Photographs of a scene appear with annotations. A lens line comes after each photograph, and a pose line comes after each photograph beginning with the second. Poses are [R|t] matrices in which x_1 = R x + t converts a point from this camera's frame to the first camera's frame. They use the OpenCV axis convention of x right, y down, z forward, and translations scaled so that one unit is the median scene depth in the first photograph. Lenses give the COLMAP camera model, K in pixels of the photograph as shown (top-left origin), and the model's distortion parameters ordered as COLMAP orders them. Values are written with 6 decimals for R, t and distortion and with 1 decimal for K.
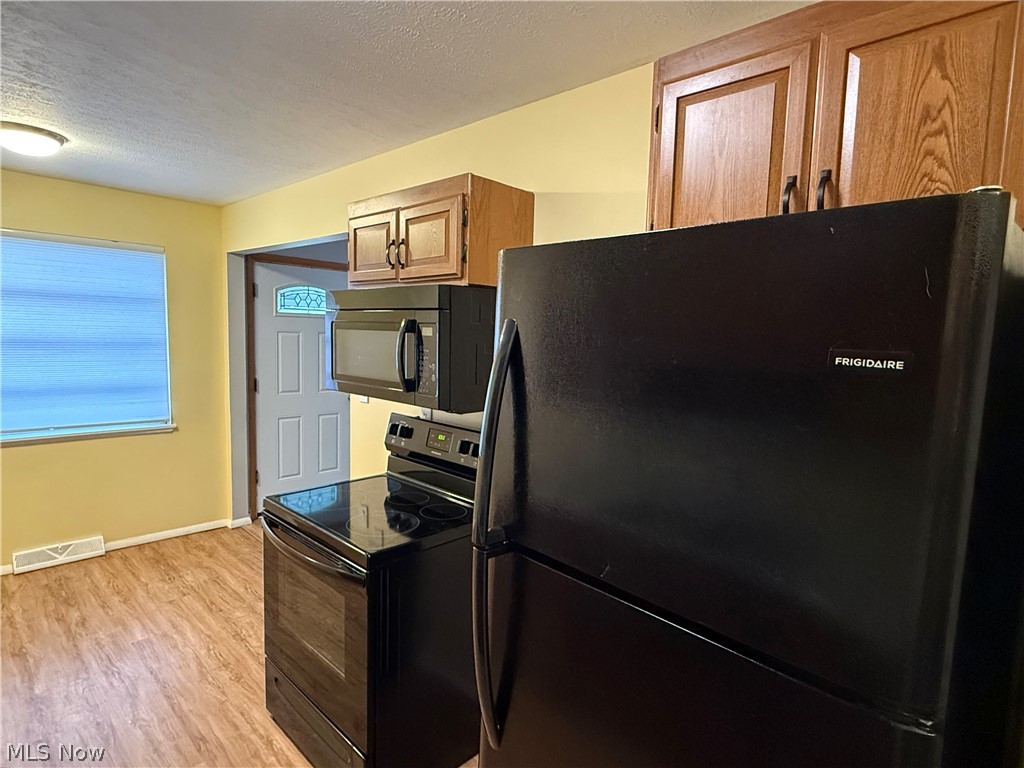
lens RADIAL K [[561.7, 0, 505.5], [0, 561.7, 388.2], [0, 0, 1]] dist [0.000992, 0.000743]
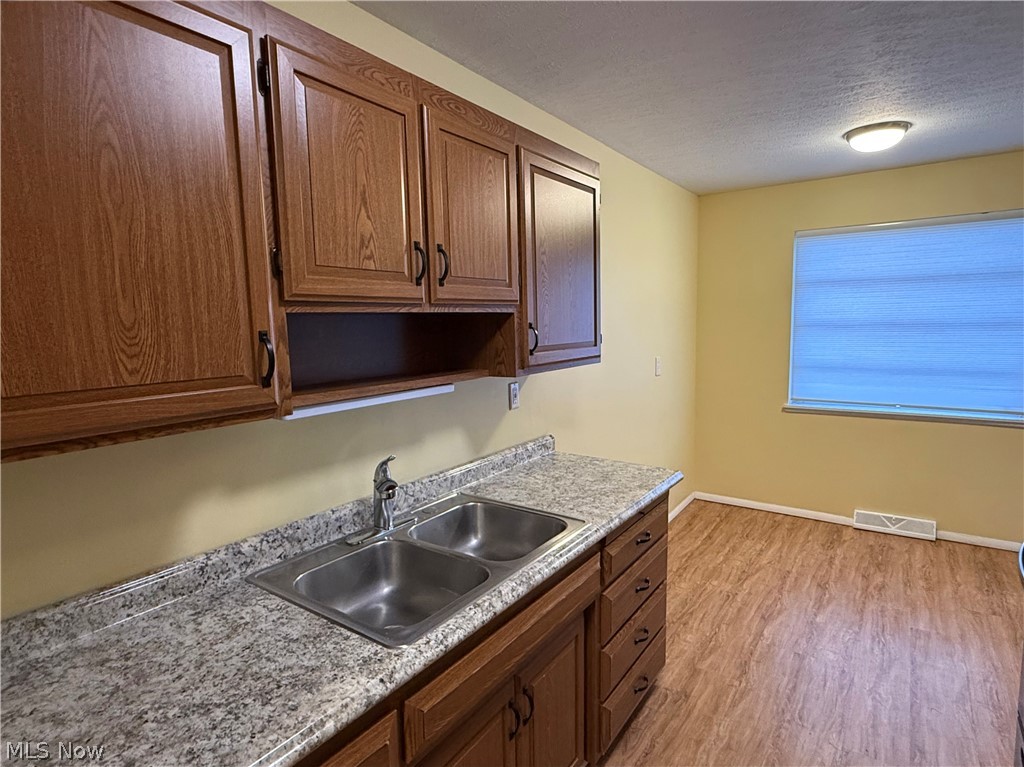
lens RADIAL K [[561.7, 0, 509.0], [0, 561.7, 385.0], [0, 0, 1]] dist [0.000992, 0.000743]
pose [[0.156948, 0.075587, -0.984710, 0.136624], [-0.072502, 0.995258, 0.064841, 0.019831], [0.984942, 0.061217, 0.161684, 0.115841]]
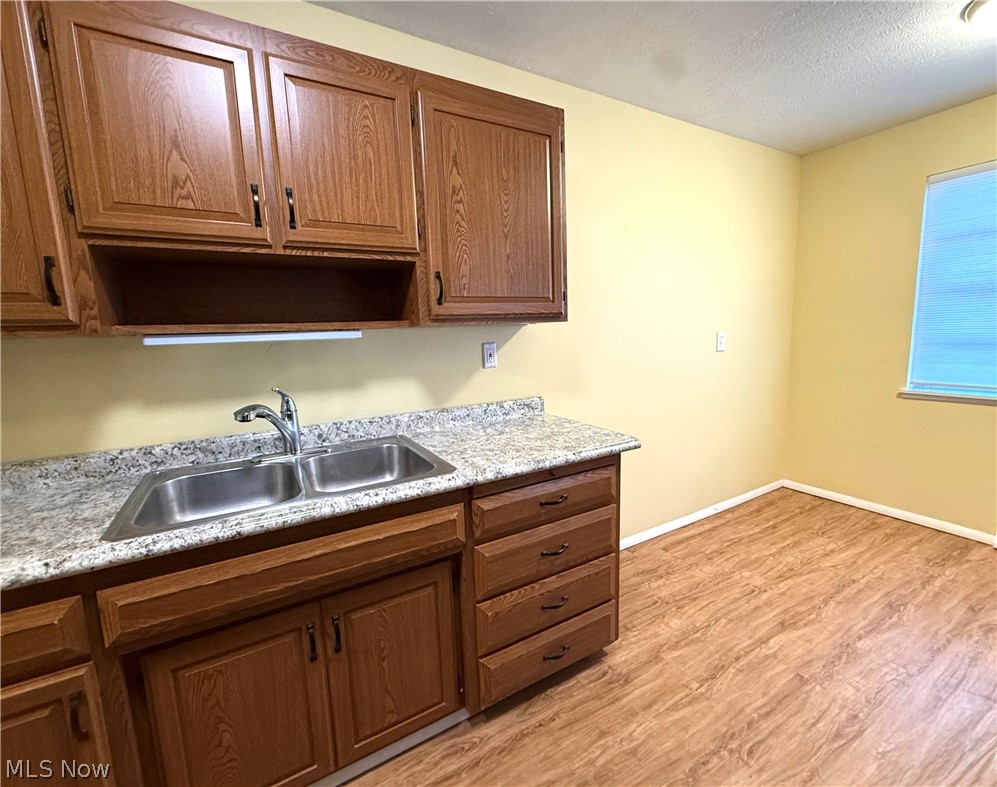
lens RADIAL K [[437.0, 0, 493.6], [0, 437.0, 393.1], [0, 0, 1]] dist [0.001004, -0.000703]
pose [[-0.276782, 0.107922, -0.954853, -0.009209], [-0.069949, 0.988774, 0.132032, 0.054541], [0.958383, 0.103335, -0.266126, 0.434087]]
